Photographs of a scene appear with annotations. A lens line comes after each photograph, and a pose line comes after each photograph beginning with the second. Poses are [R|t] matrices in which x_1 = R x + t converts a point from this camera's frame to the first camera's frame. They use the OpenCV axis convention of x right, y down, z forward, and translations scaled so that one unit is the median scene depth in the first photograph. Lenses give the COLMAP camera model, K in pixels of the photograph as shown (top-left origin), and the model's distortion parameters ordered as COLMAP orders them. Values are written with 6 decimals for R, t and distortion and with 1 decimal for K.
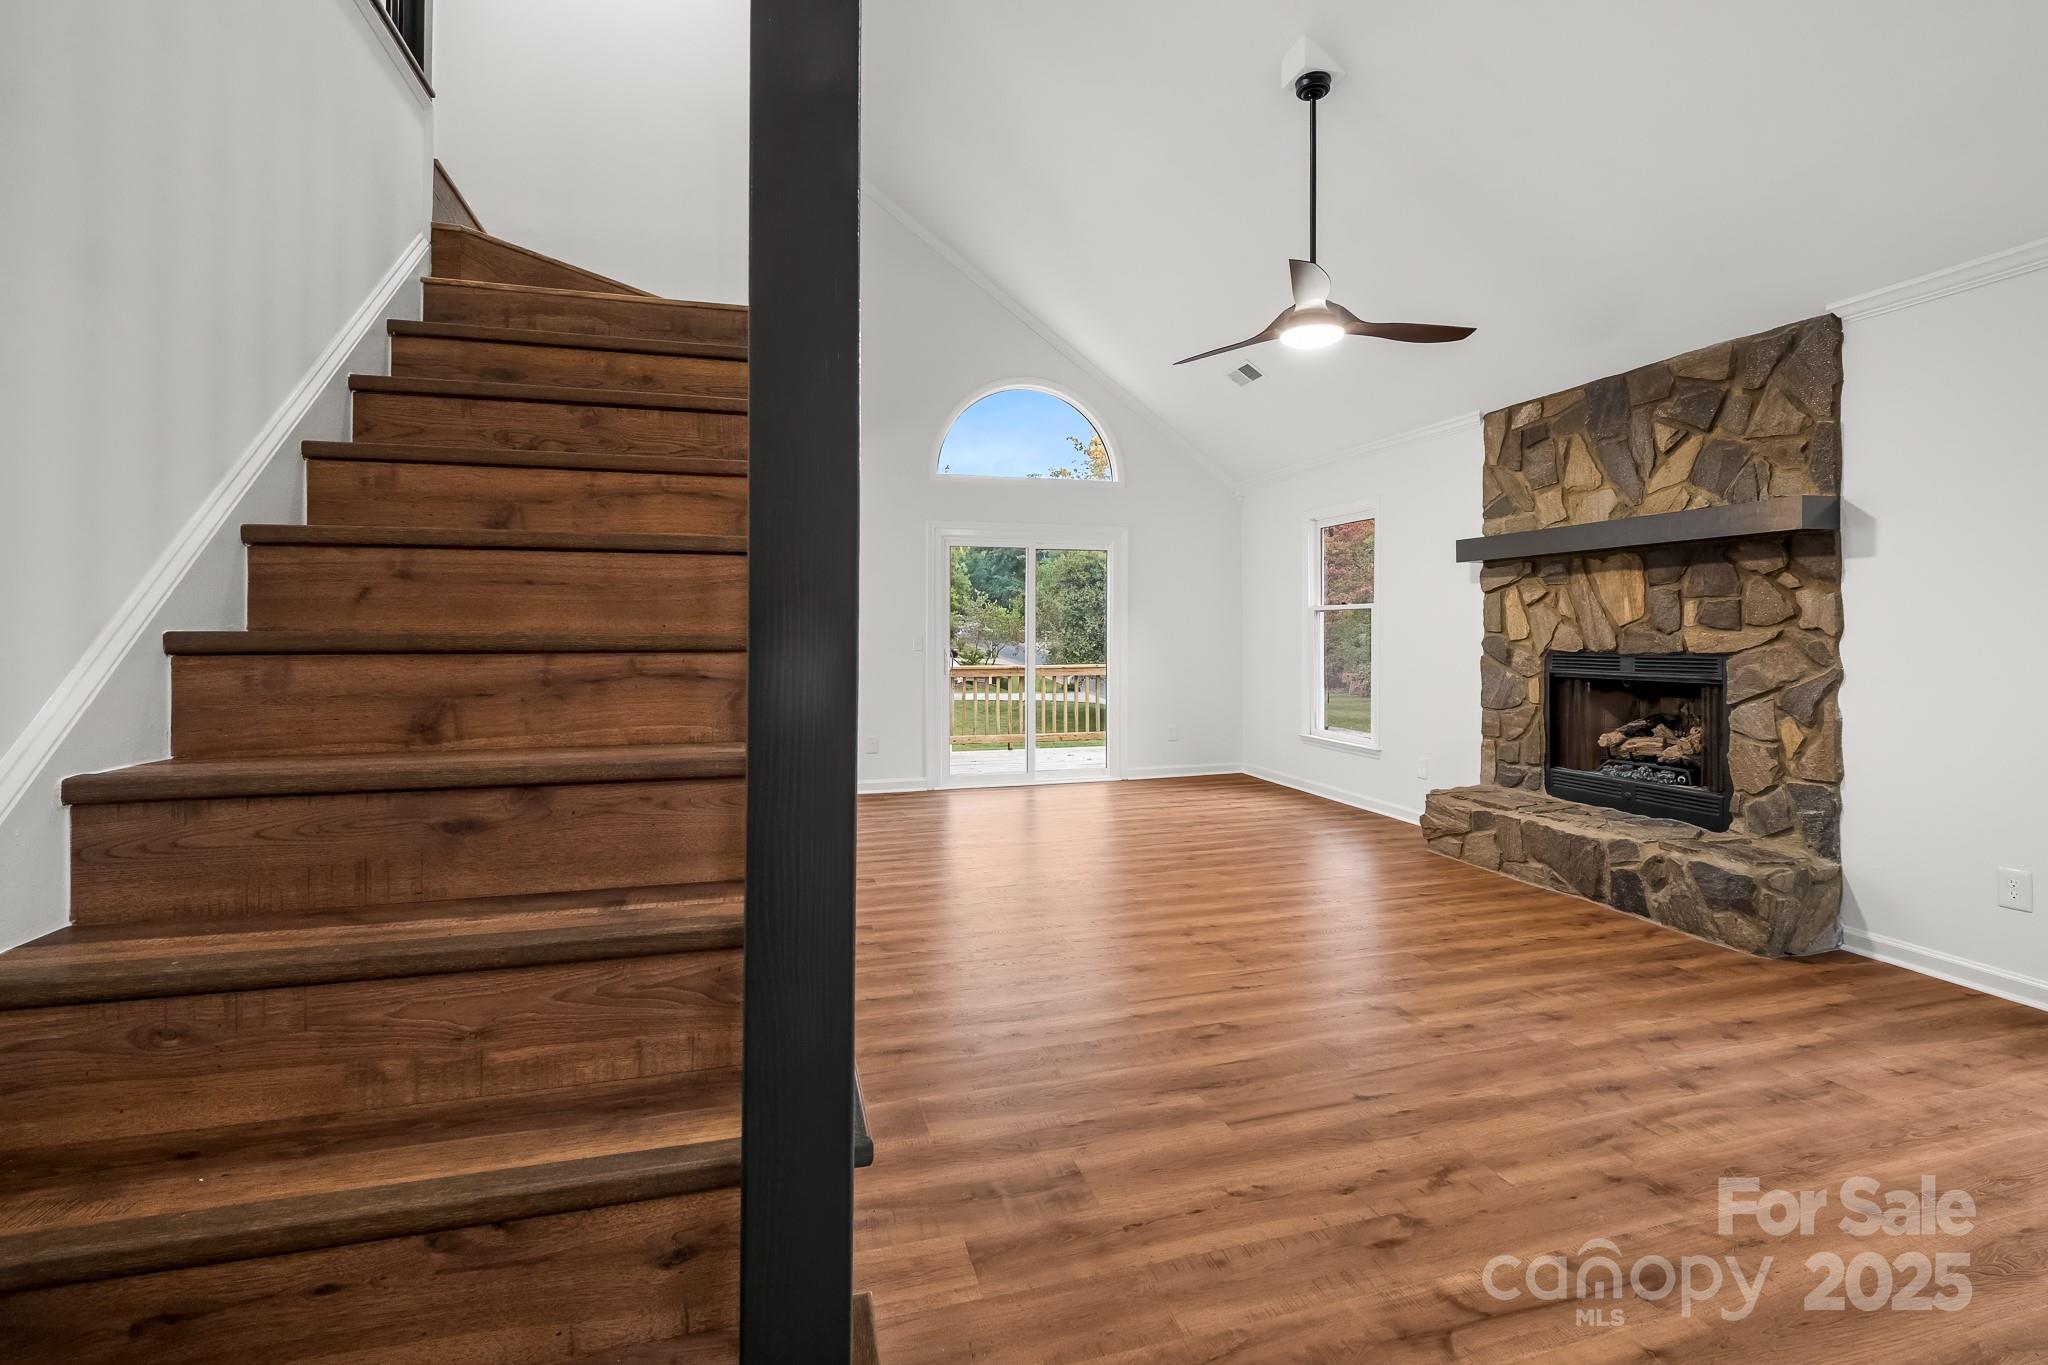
lens RADIAL K [[909.1, 0, 1018.3], [0, 909.1, 629.2], [0, 0, 1]] dist [0.001387, -0.007407]
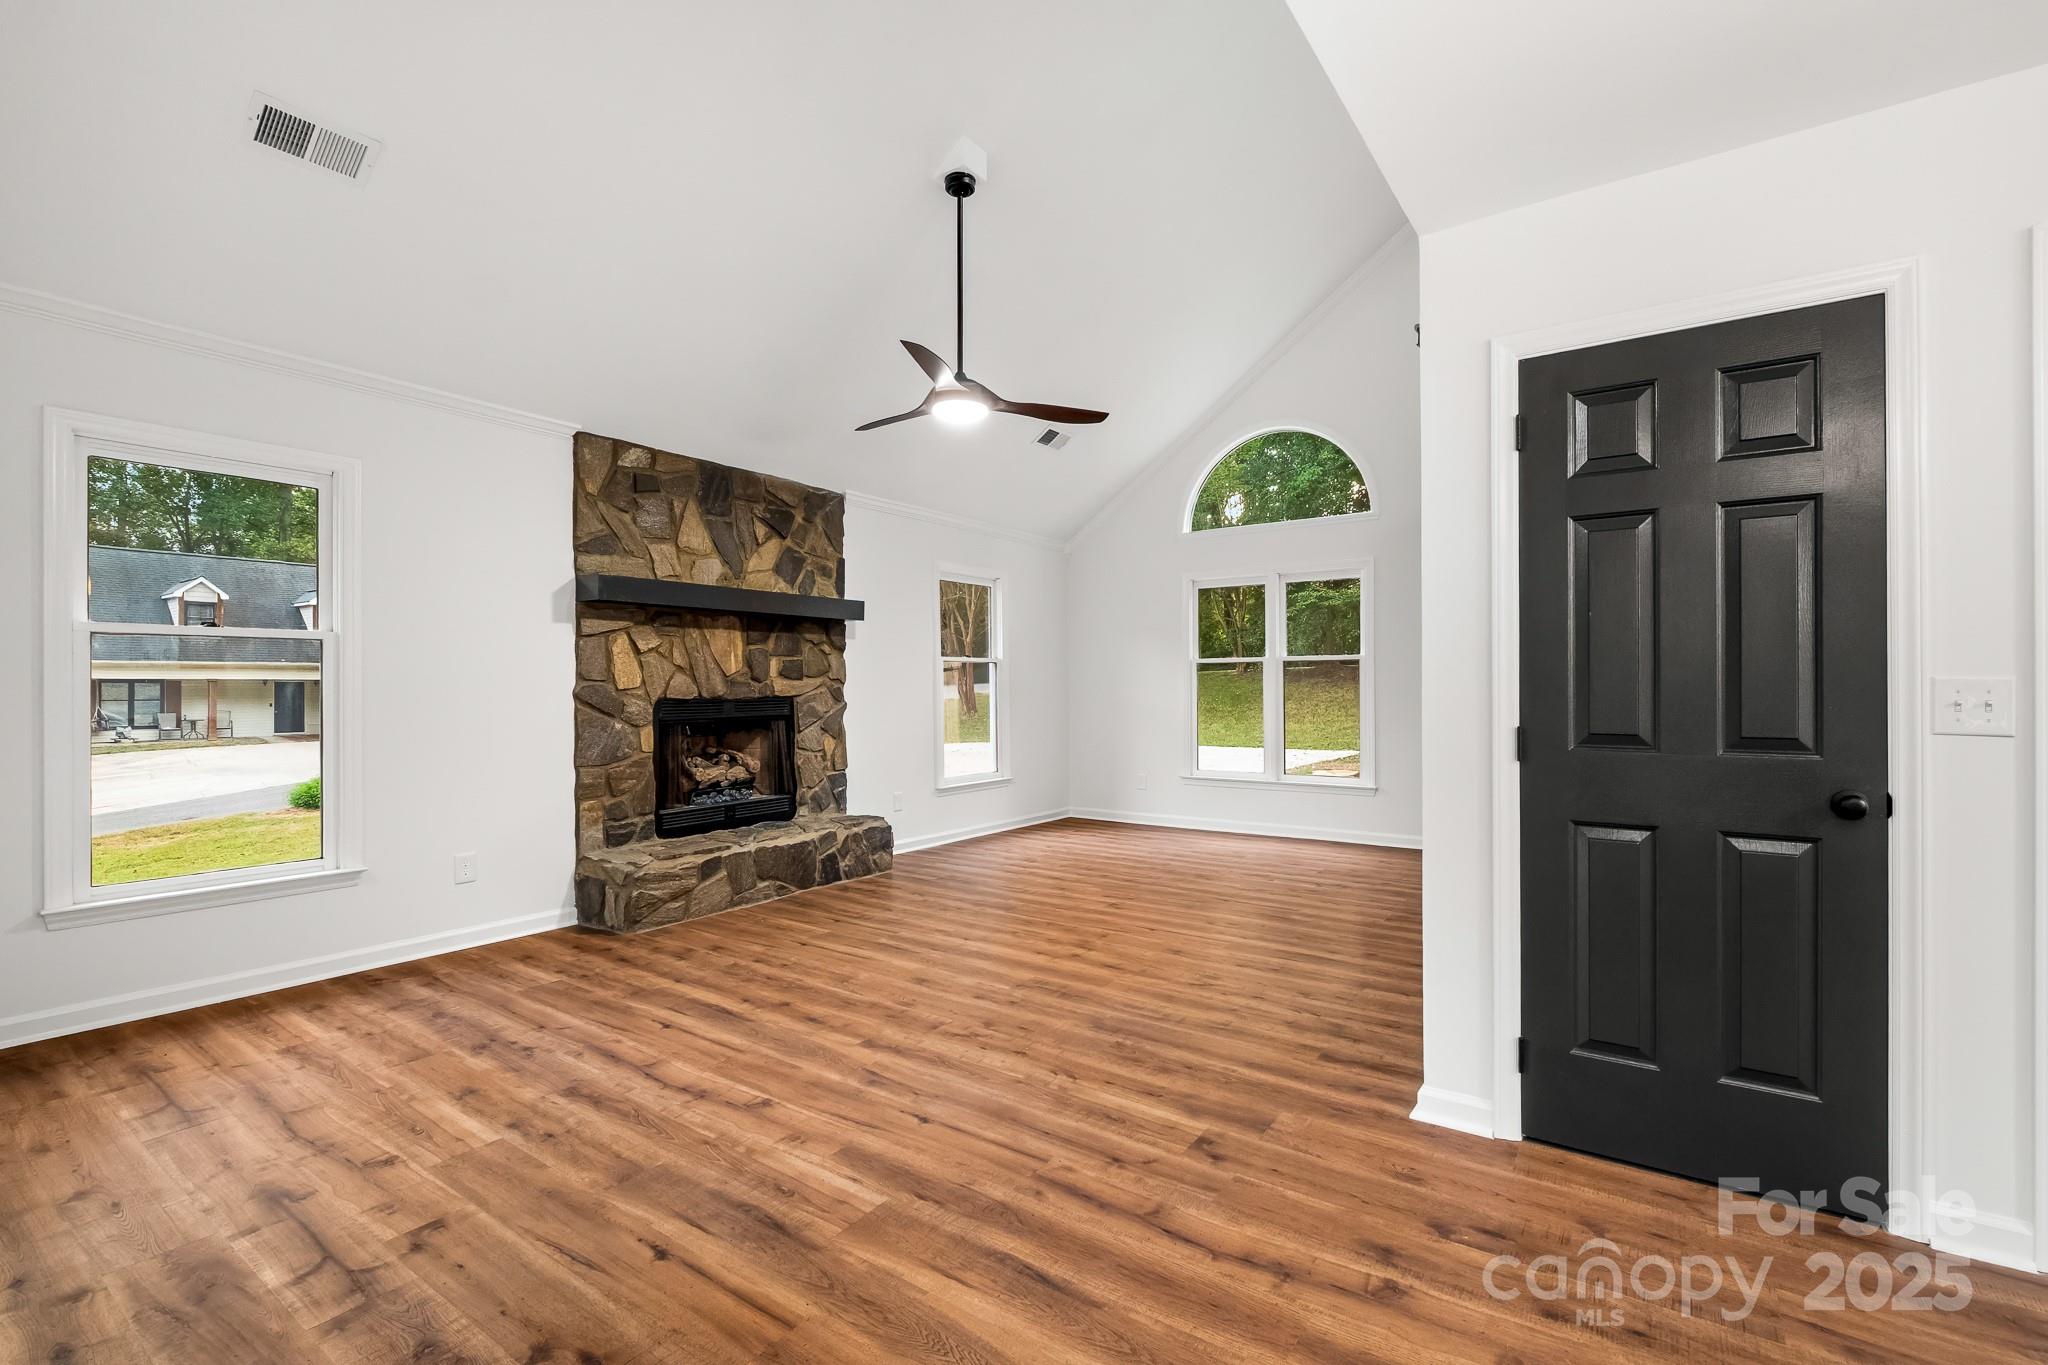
lens RADIAL K [[903.9, 0, 1027.8], [0, 903.9, 686.1], [0, 0, 1]] dist [-0.000257, -0.000045]
pose [[-0.626847, 0.001640, 0.779141, -0.603675], [0.001578, 0.999998, -0.000835, 0.013806], [-0.779141, 0.000706, -0.626848, 1.676869]]
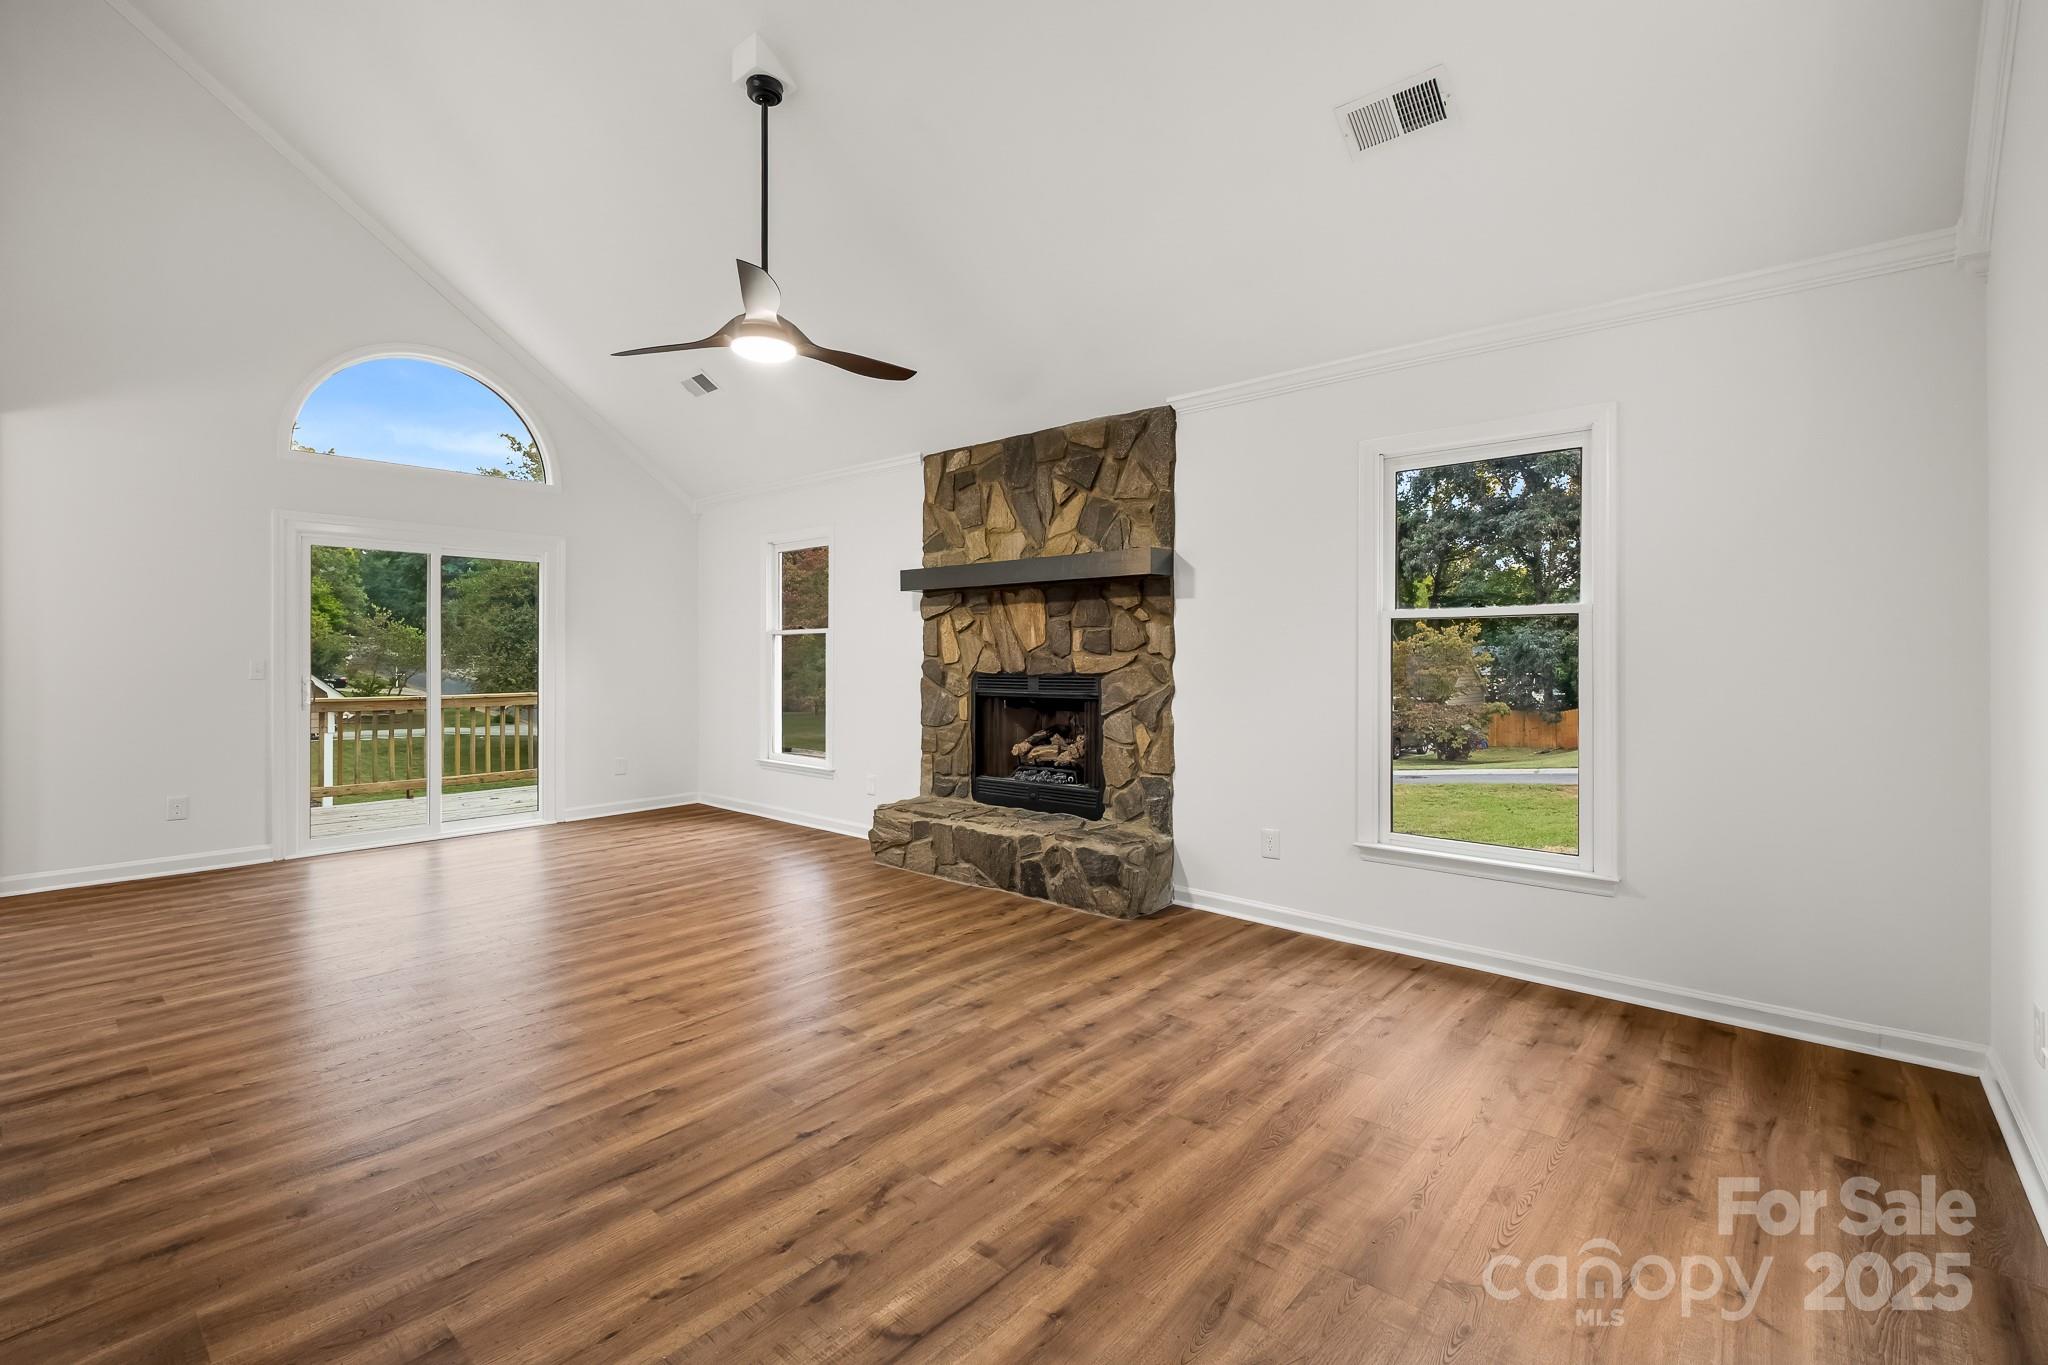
lens RADIAL K [[898.5, 0, 1014.3], [0, 898.5, 660.6], [0, 0, 1]] dist [-0.001400, -0.000169]
pose [[0.841771, -0.000703, 0.539834, 0.031986], [-0.003187, 0.999975, 0.006271, 0.001986], [-0.539825, -0.006999, 0.841748, 0.049391]]
